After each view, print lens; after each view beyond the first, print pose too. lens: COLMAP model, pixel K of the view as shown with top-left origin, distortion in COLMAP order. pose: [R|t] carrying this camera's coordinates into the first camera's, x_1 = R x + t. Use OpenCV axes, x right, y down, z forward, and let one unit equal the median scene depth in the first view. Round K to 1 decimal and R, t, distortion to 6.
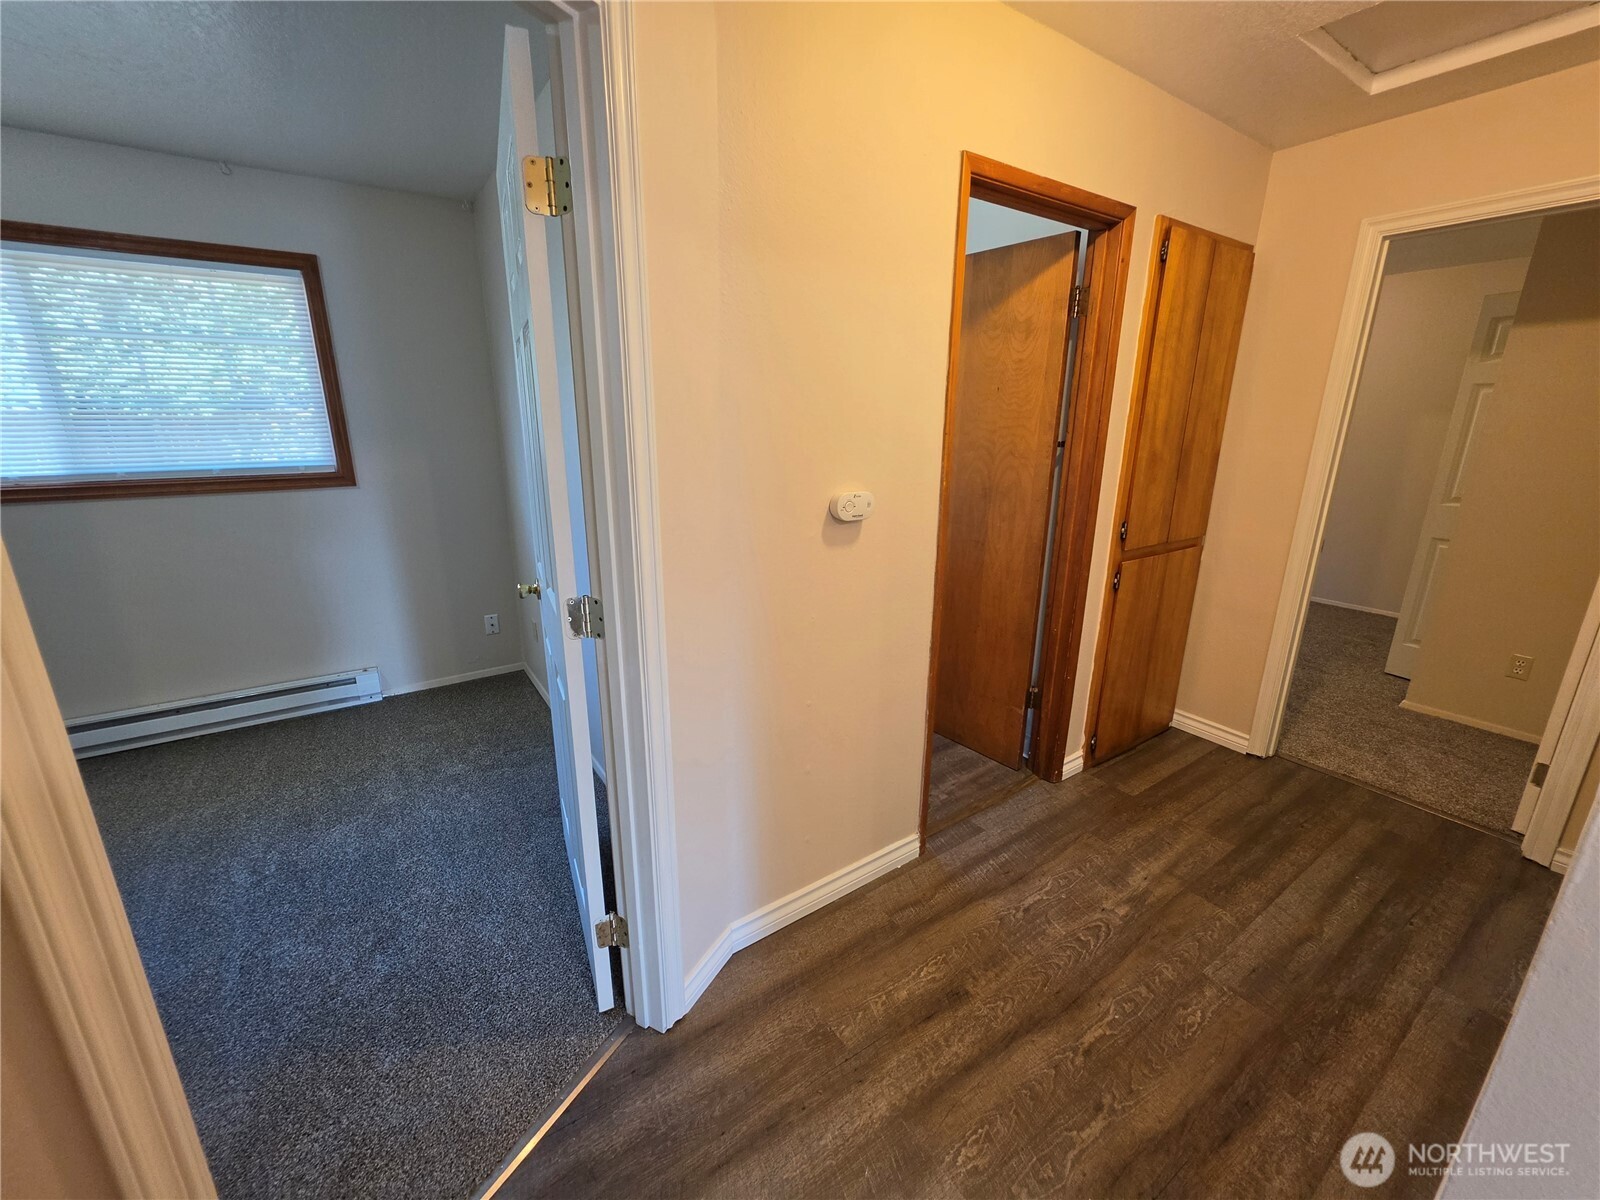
lens RADIAL K [[638.7, 0, 788.0], [0, 638.7, 590.6], [0, 0, 1]] dist [-0.004006, 0.001827]
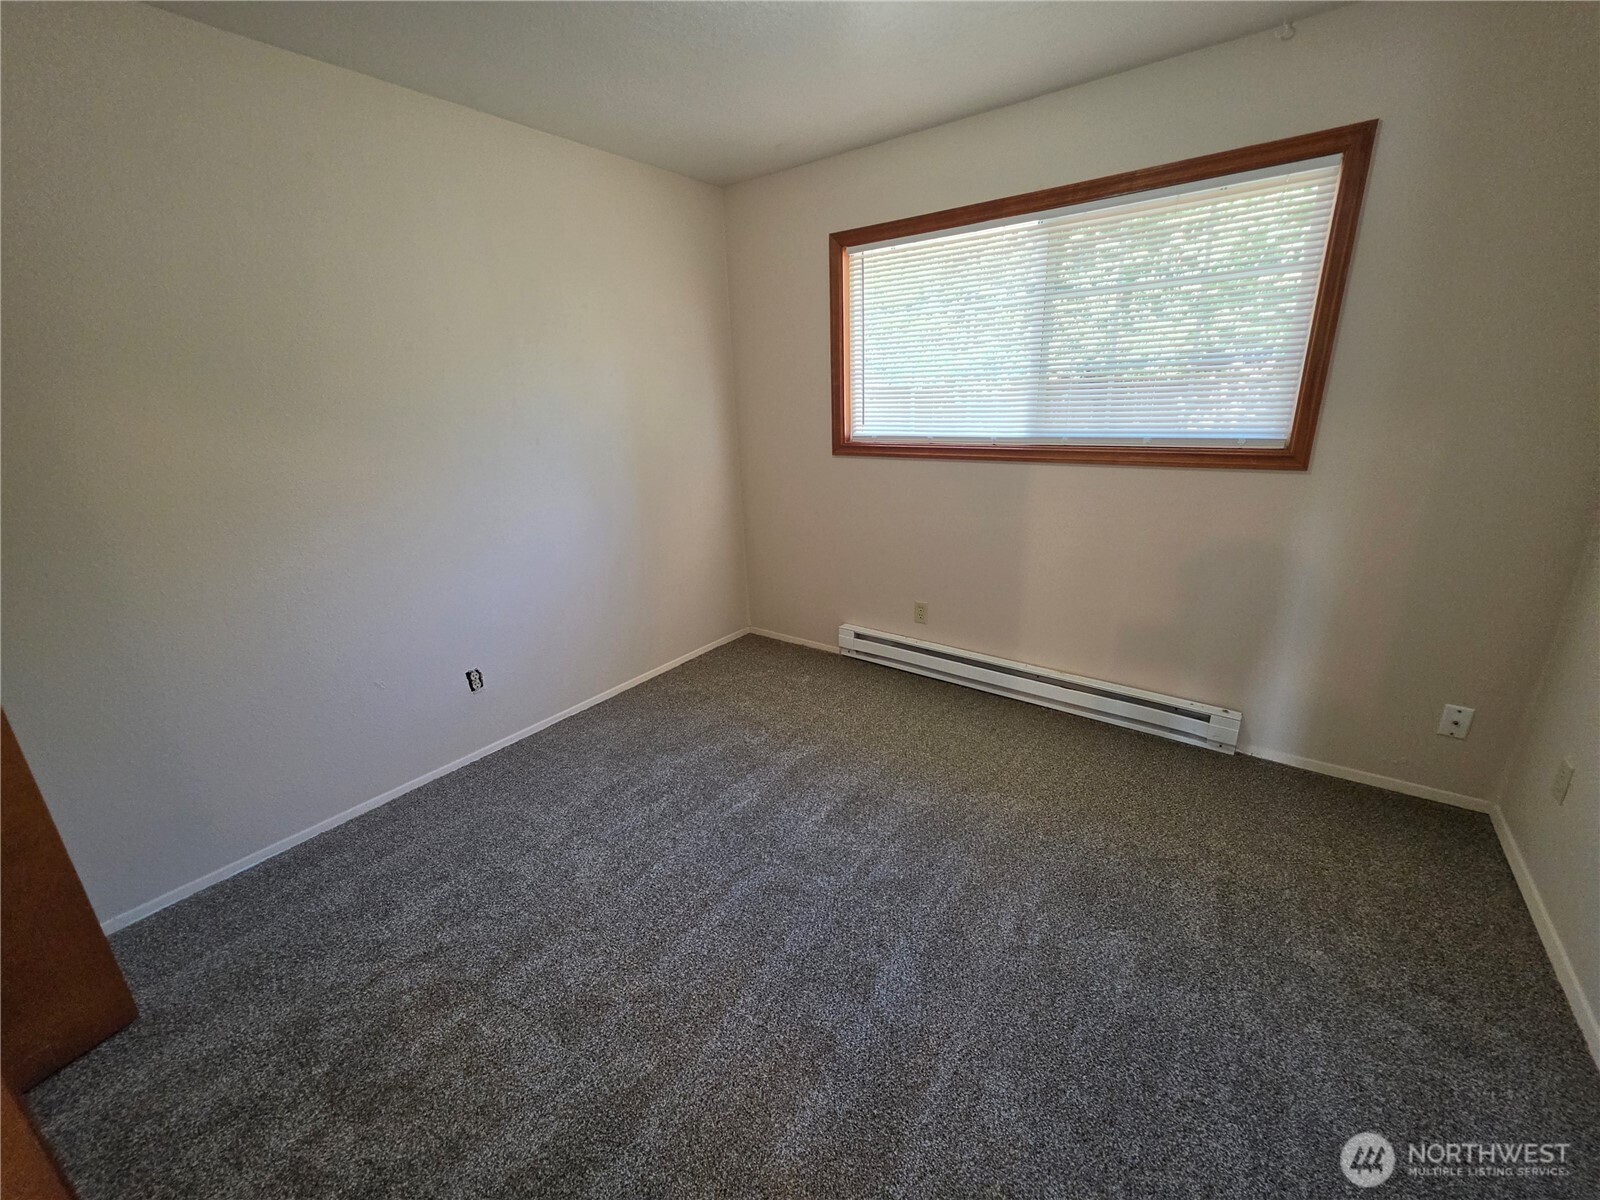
lens RADIAL K [[638.7, 0, 801.2], [0, 638.7, 592.6], [0, 0, 1]] dist [-0.004006, 0.001827]
pose [[0.338237, 0.270329, -0.901398, -0.204383], [-0.213478, 0.954923, 0.206277, -0.064713], [0.916528, 0.122658, 0.380699, 0.249260]]
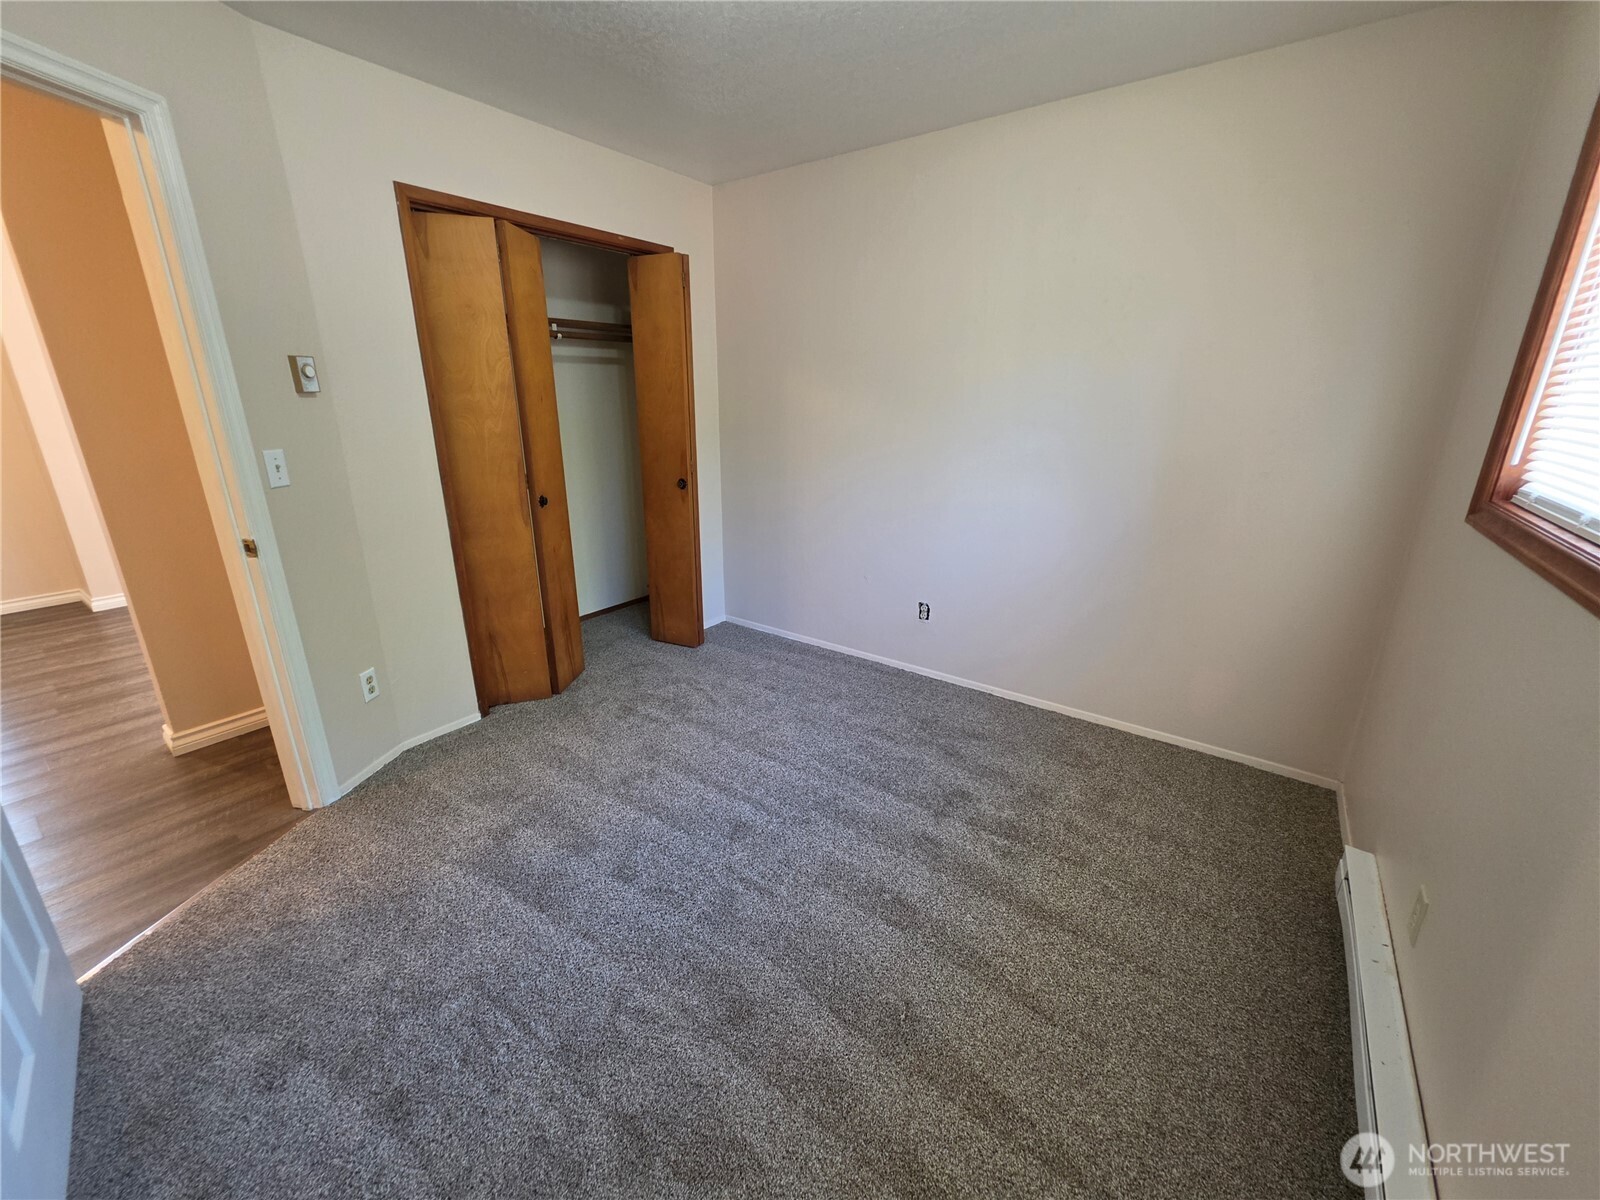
lens RADIAL K [[638.7, 0, 794.6], [0, 638.7, 598.8], [0, 0, 1]] dist [-0.004006, 0.001827]
pose [[-0.939940, 0.098631, -0.326780, -0.563300], [-0.096696, 0.841187, 0.532028, -0.245765], [0.327358, 0.531673, -0.781128, 0.953467]]
